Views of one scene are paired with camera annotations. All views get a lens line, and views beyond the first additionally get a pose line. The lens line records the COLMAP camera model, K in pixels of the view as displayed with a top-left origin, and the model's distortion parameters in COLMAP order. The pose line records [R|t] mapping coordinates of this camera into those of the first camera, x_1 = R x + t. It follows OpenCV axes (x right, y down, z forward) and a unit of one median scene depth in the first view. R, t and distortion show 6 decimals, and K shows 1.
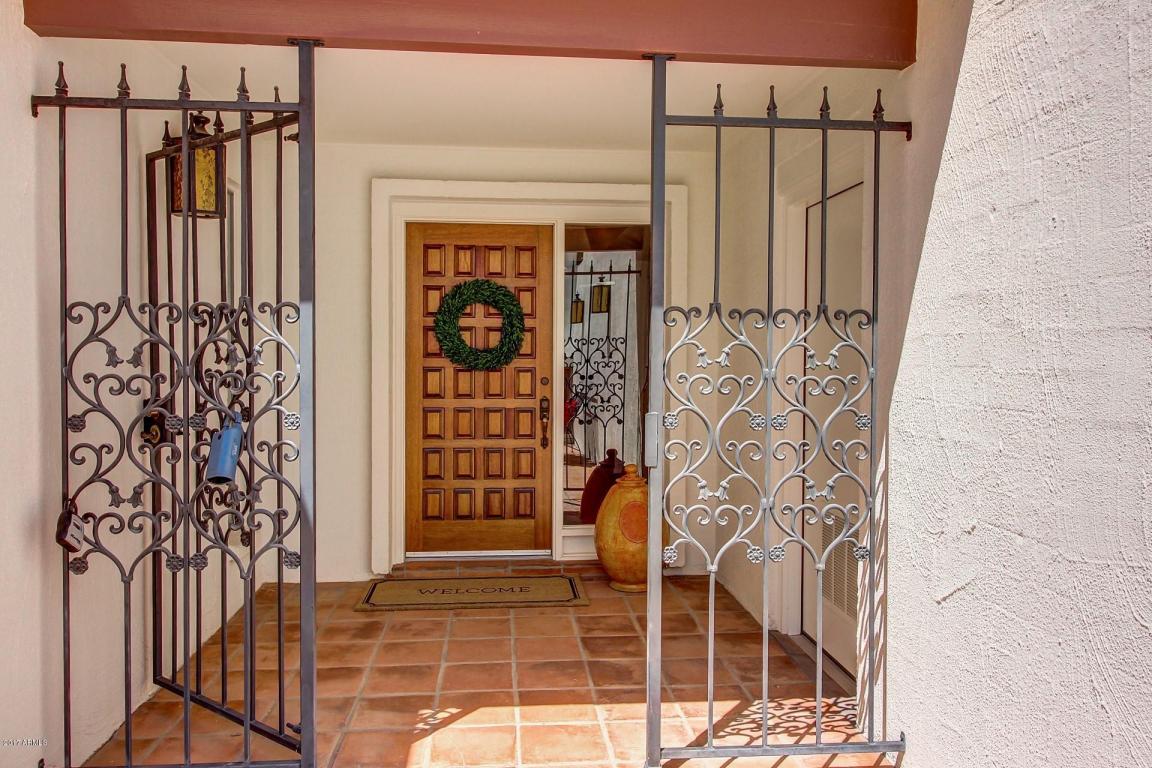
lens RADIAL K [[856.0, 0, 574.9], [0, 856.0, 367.2], [0, 0, 1]] dist [0.003543, 0.000386]
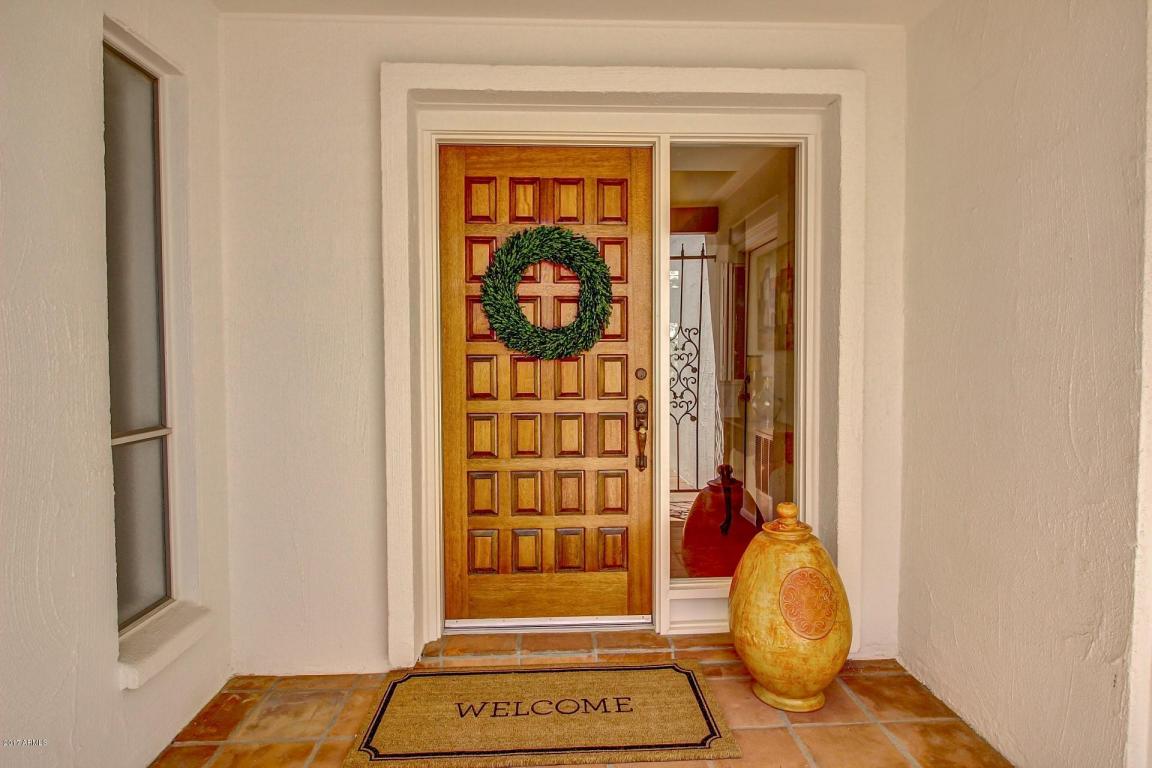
lens RADIAL K [[643.4, 0, 576.0], [0, 643.4, 384.0], [0, 0, 1]] dist [-0.002041, -0.000230]
pose [[0.998550, -0.006045, -0.053486, -0.060612], [0.007527, 0.999592, 0.027551, 0.009727], [0.053298, -0.027914, 0.998188, 0.480979]]
